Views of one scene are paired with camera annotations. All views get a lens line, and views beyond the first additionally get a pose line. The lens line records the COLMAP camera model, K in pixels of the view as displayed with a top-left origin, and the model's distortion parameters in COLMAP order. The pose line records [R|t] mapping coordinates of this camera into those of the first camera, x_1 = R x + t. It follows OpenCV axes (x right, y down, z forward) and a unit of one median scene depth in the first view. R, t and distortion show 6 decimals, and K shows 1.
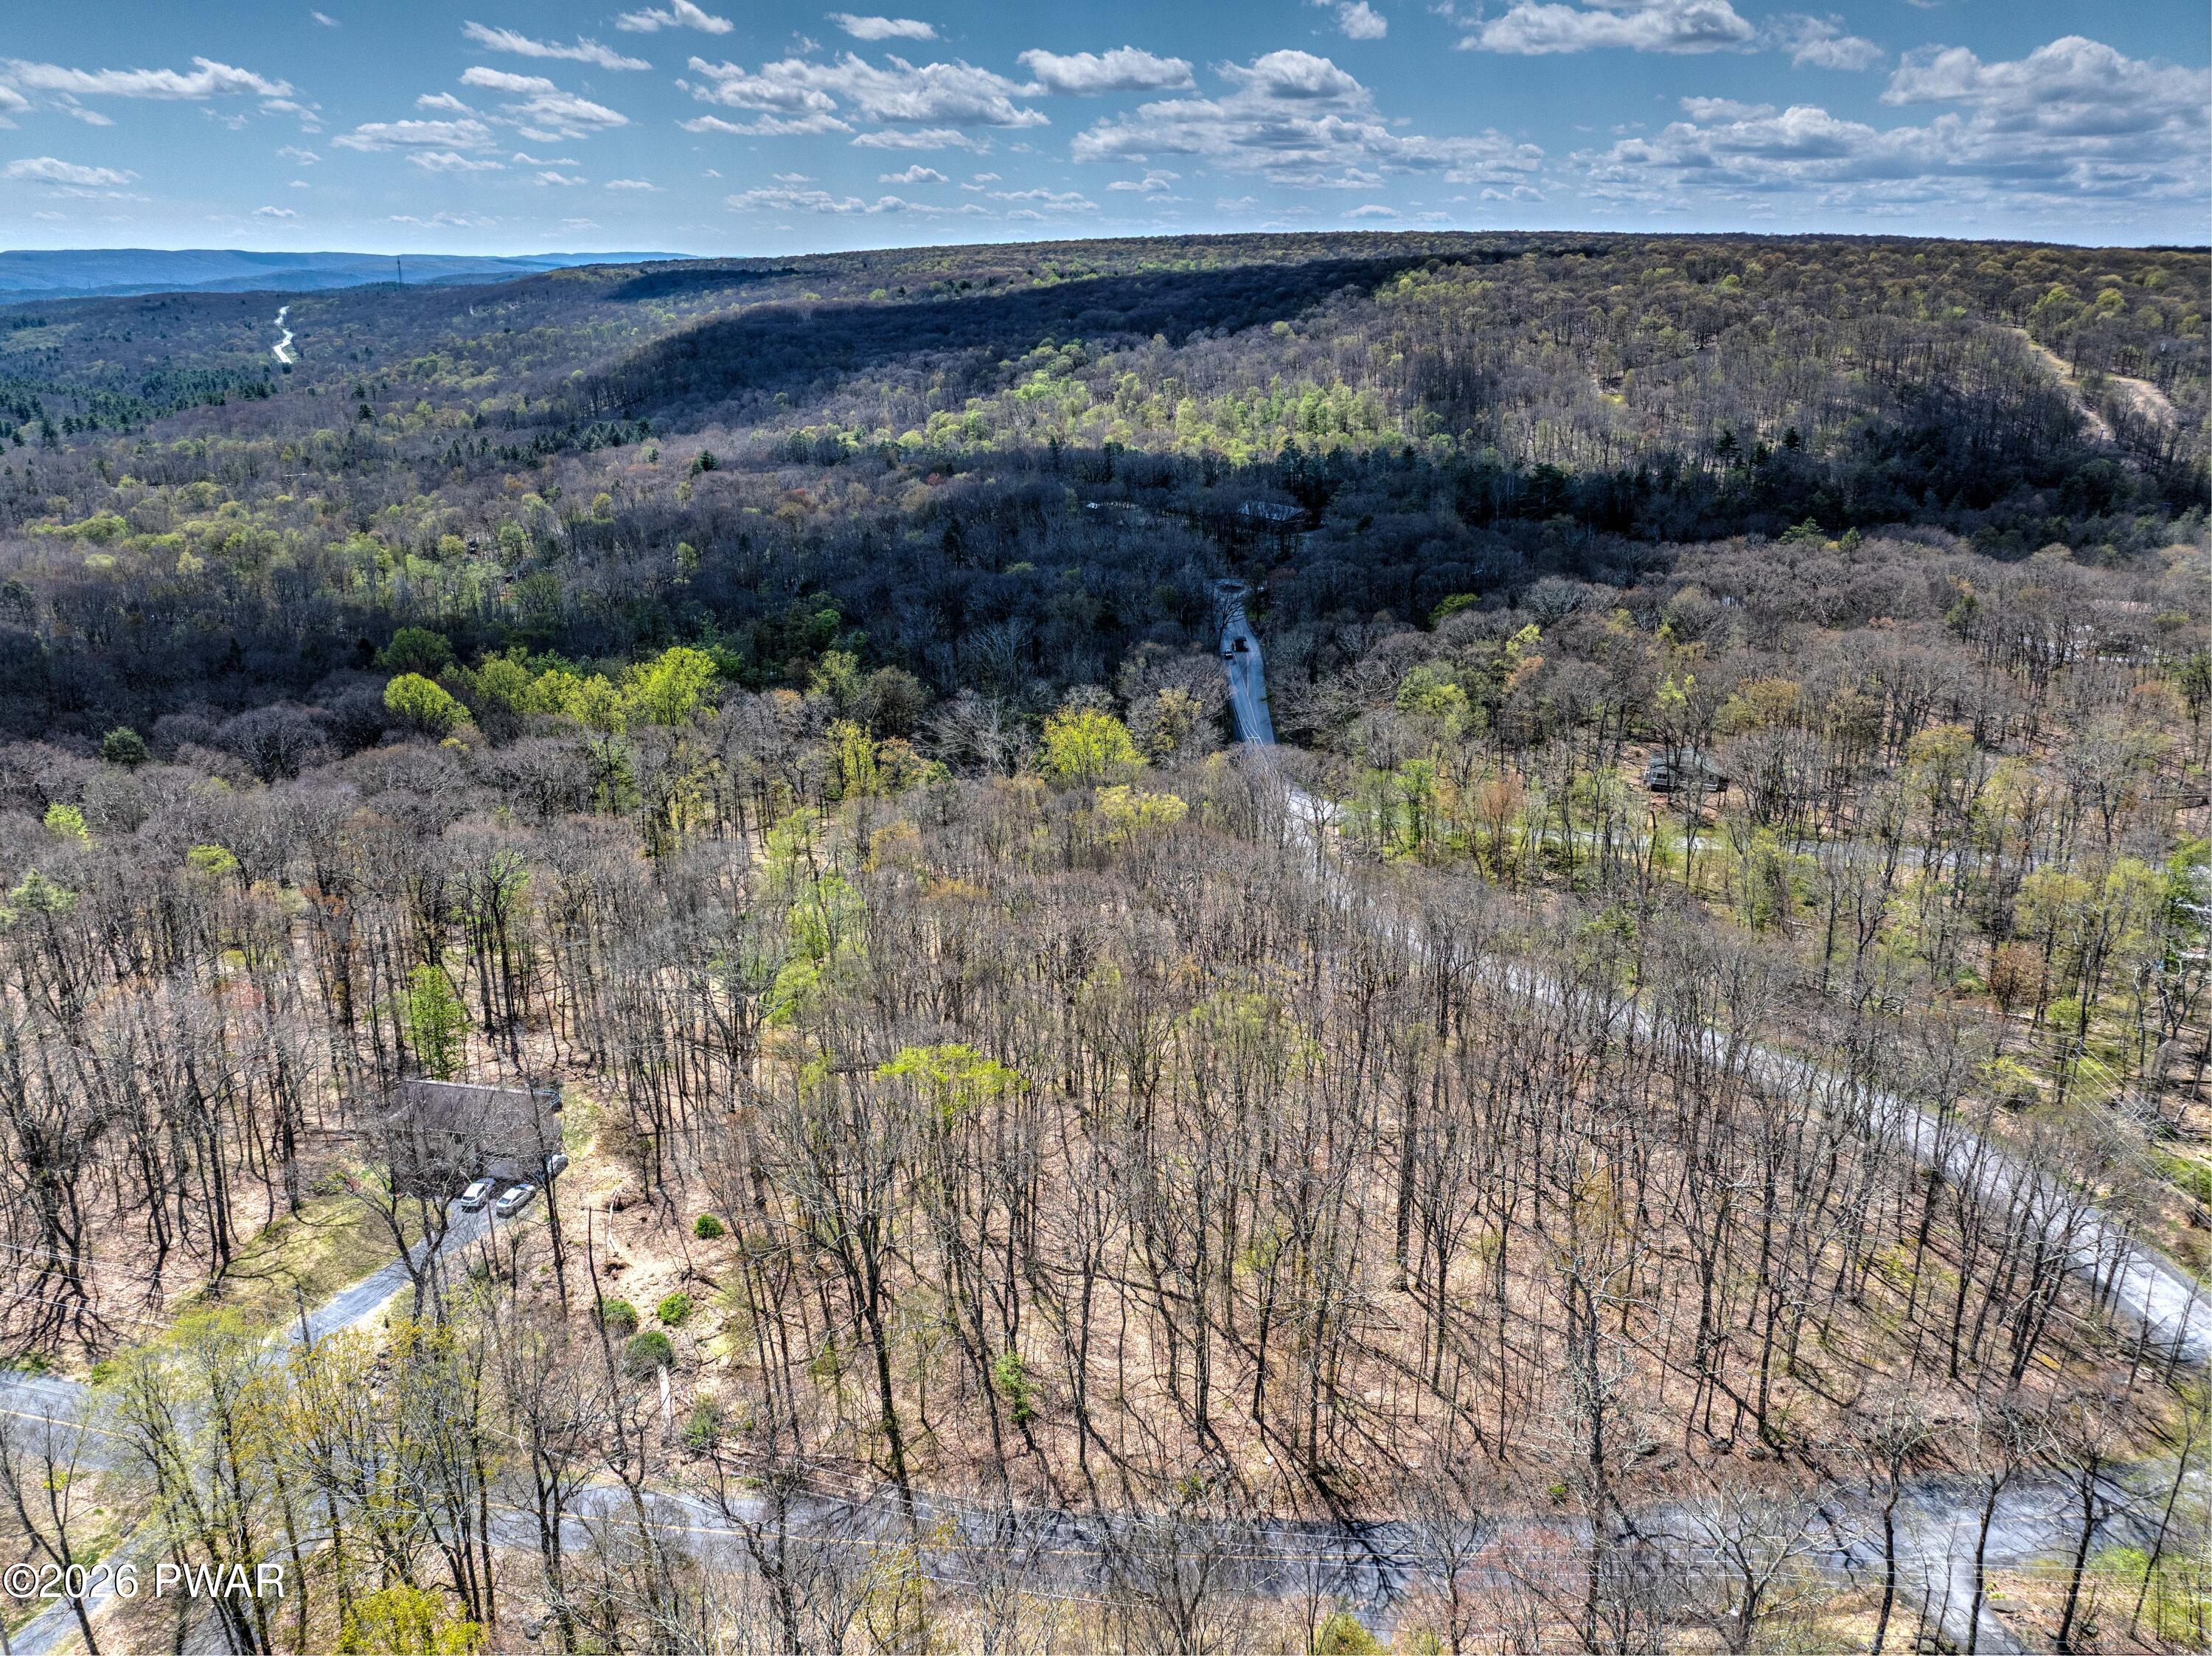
lens RADIAL K [[1546.4, 0, 1117.7], [0, 1546.4, 824.7], [0, 0, 1]] dist [-0.057459, 0.022807]
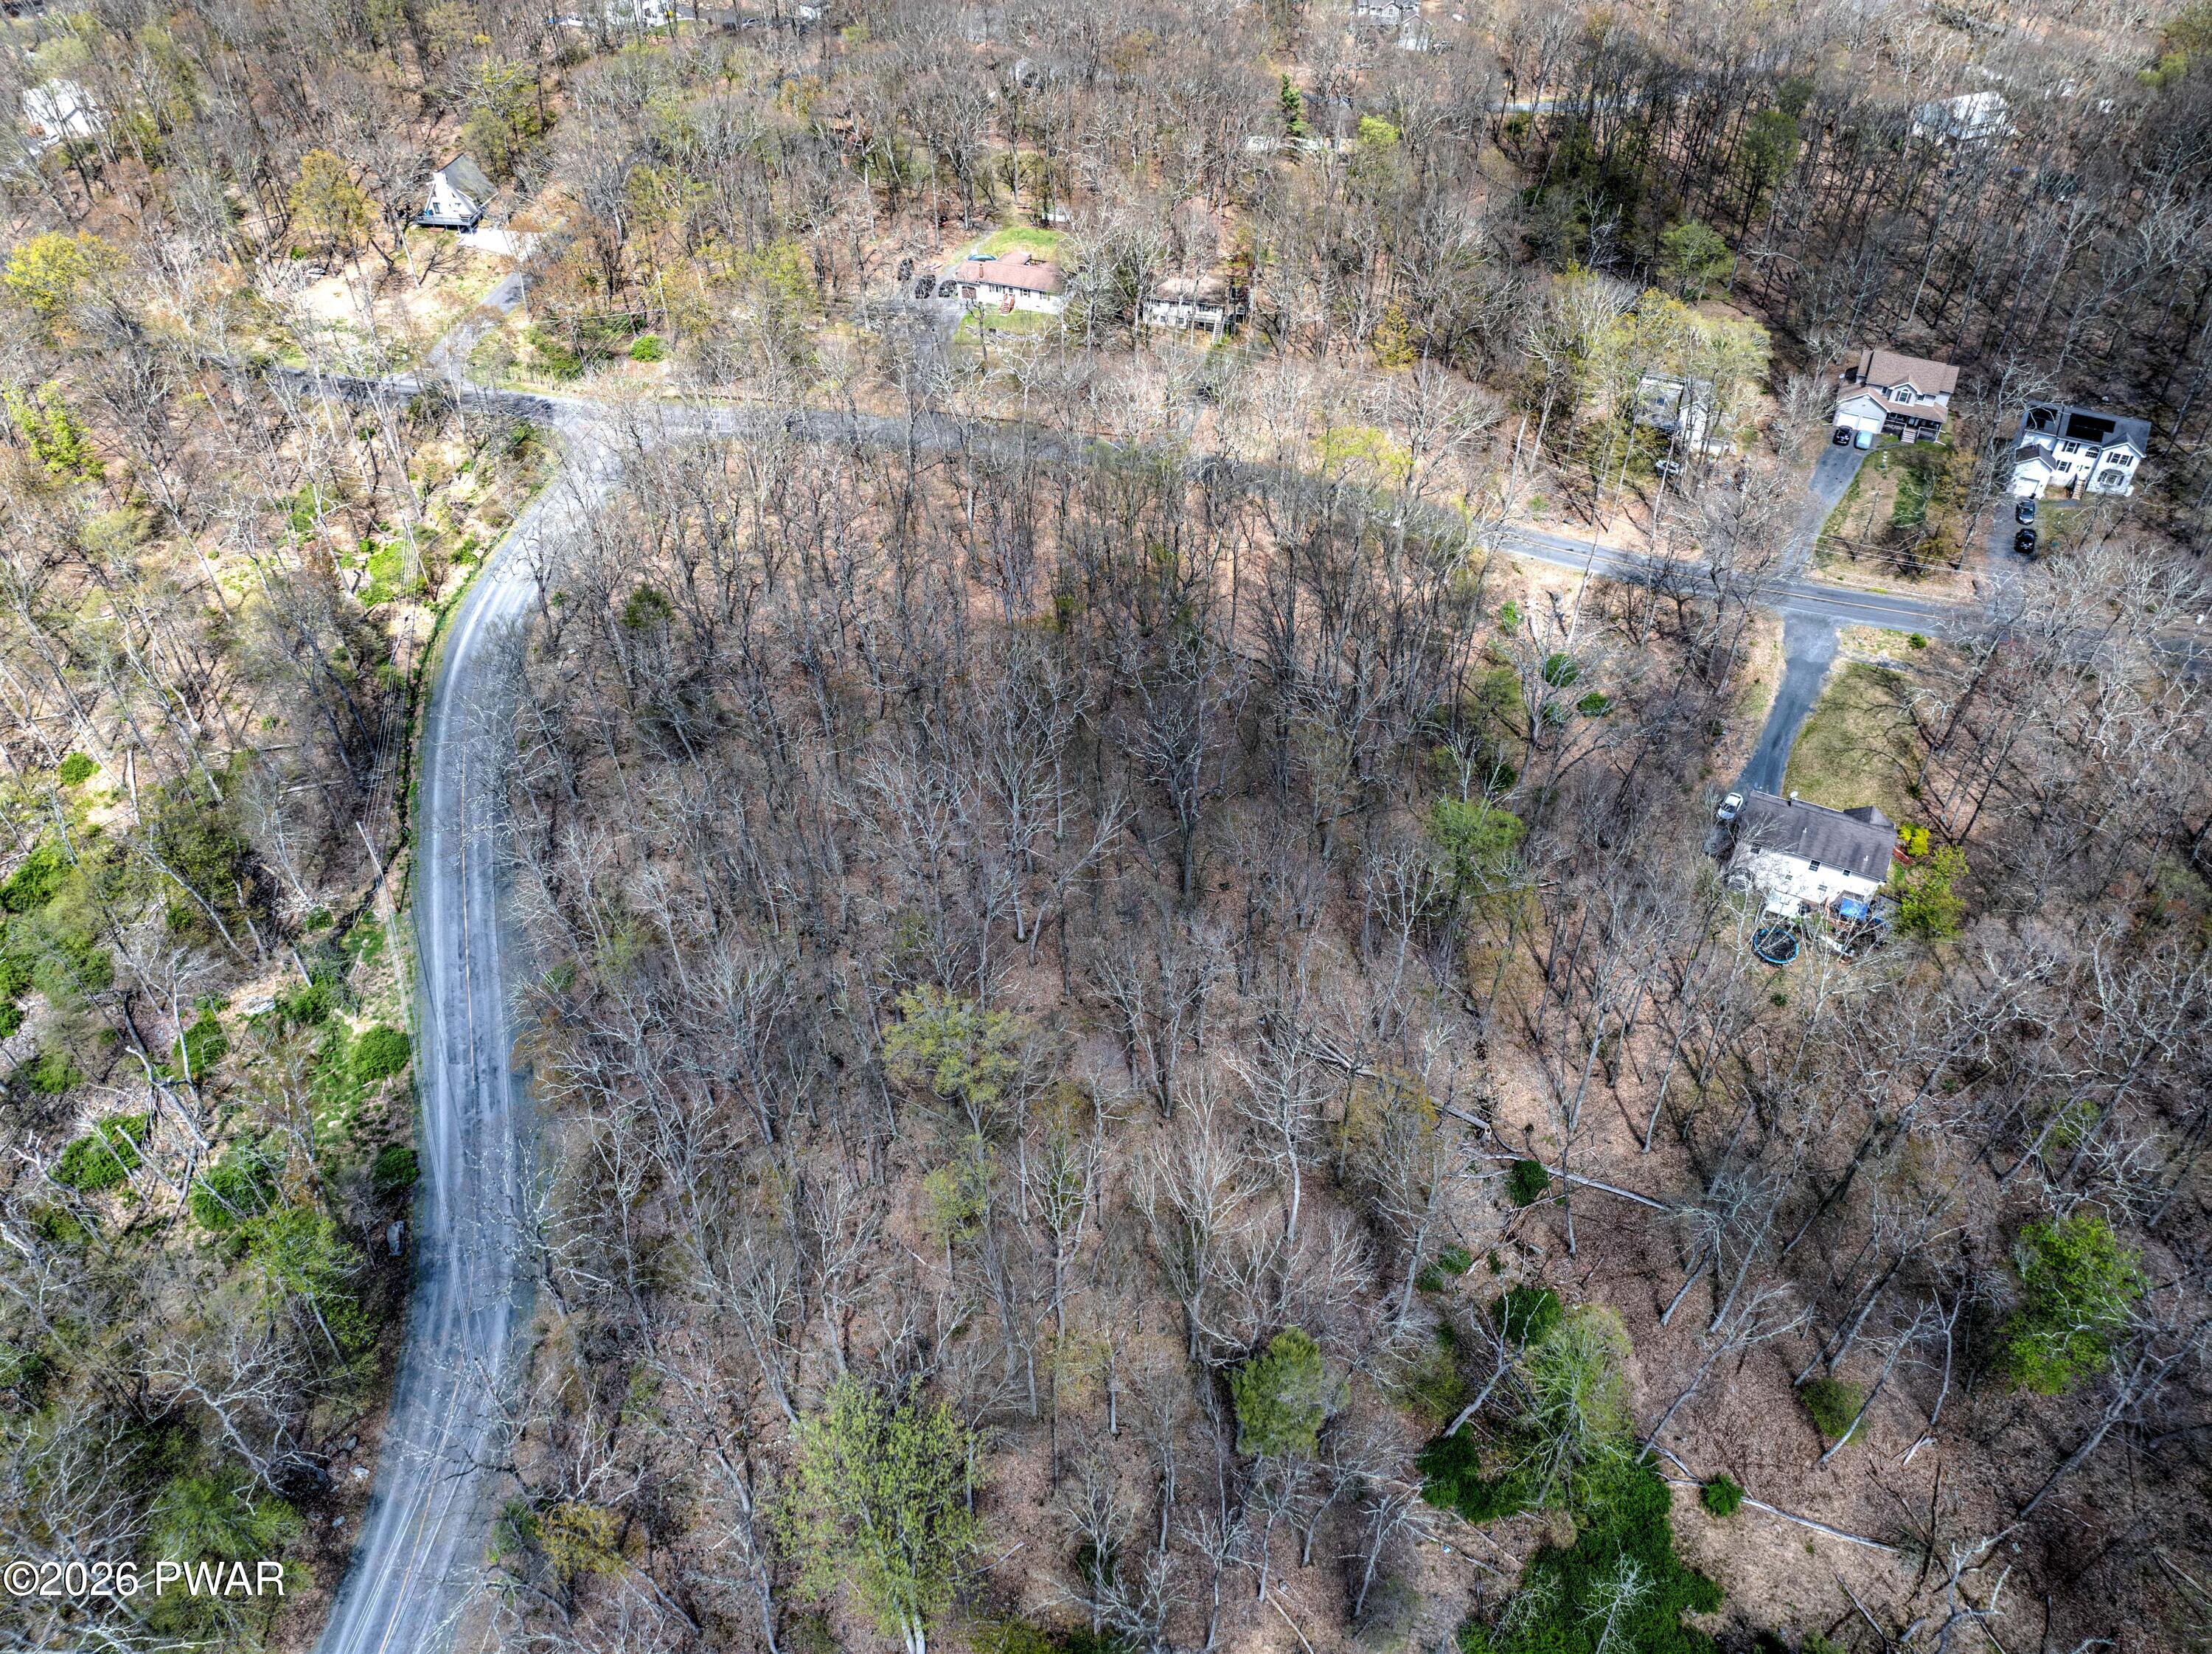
lens RADIAL K [[1546.5, 0, 1117.7], [0, 1546.5, 823.7], [0, 0, 1]] dist [-0.057459, 0.022807]
pose [[-0.964484, -0.176979, 0.196083, -0.191382], [0.093010, 0.467250, 0.879219, -0.760170], [-0.247223, 0.866231, -0.434194, 1.609667]]
